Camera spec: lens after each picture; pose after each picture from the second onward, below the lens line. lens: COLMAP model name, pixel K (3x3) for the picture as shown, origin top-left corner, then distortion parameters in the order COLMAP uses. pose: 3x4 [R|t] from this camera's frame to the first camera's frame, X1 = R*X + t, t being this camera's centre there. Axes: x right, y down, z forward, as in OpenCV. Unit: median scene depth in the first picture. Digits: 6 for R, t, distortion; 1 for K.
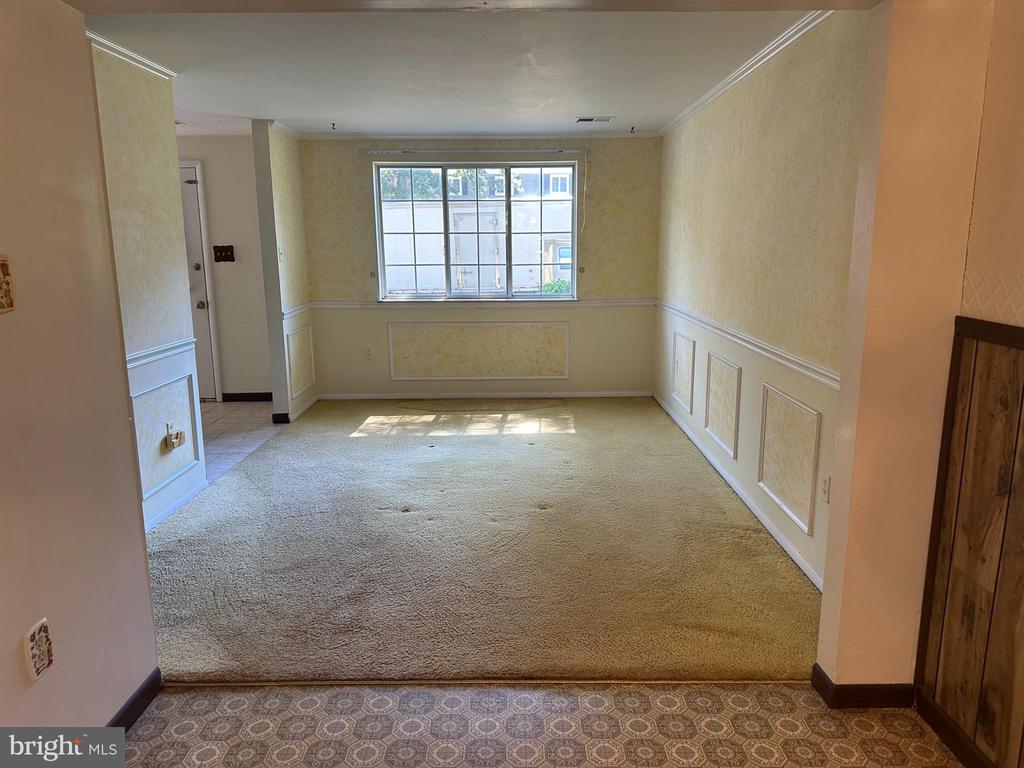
lens RADIAL K [[723.8, 0, 518.1], [0, 723.8, 379.4], [0, 0, 1]] dist [0.170794, -0.239023]
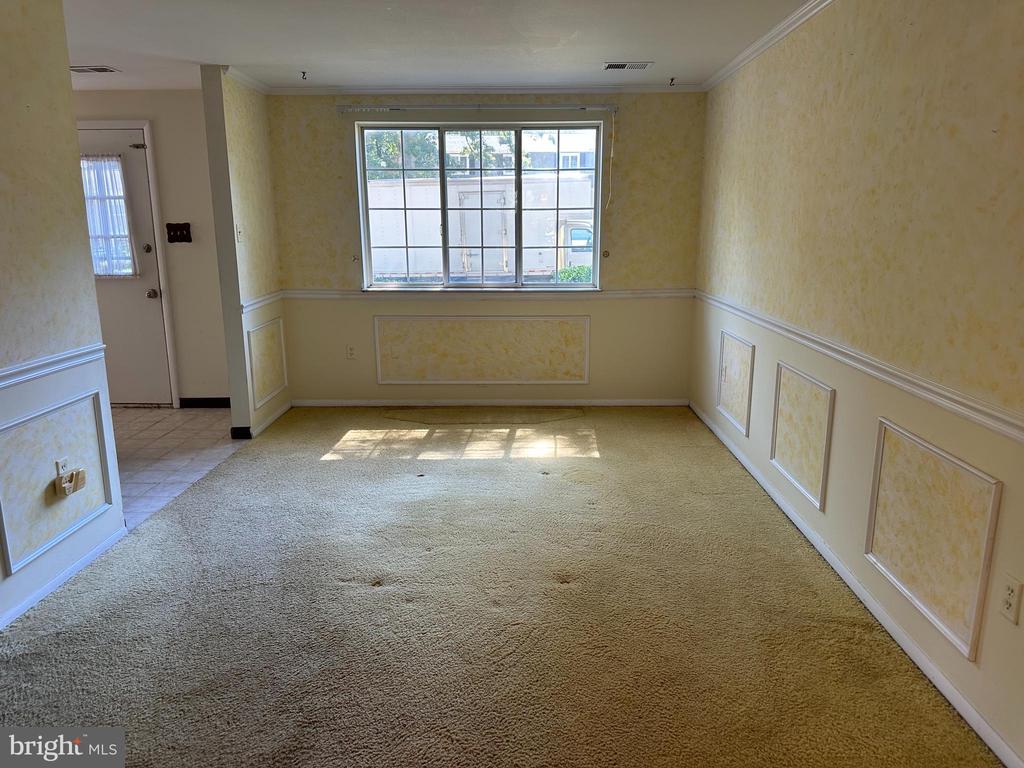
lens RADIAL K [[731.3, 0, 519.8], [0, 731.3, 382.0], [0, 0, 1]] dist [0.112392, -0.135719]
pose [[0.999951, 0.006509, -0.007435, -0.004361], [-0.006313, 0.999641, 0.026055, -0.028573], [0.007602, -0.026007, 0.999633, 0.175688]]
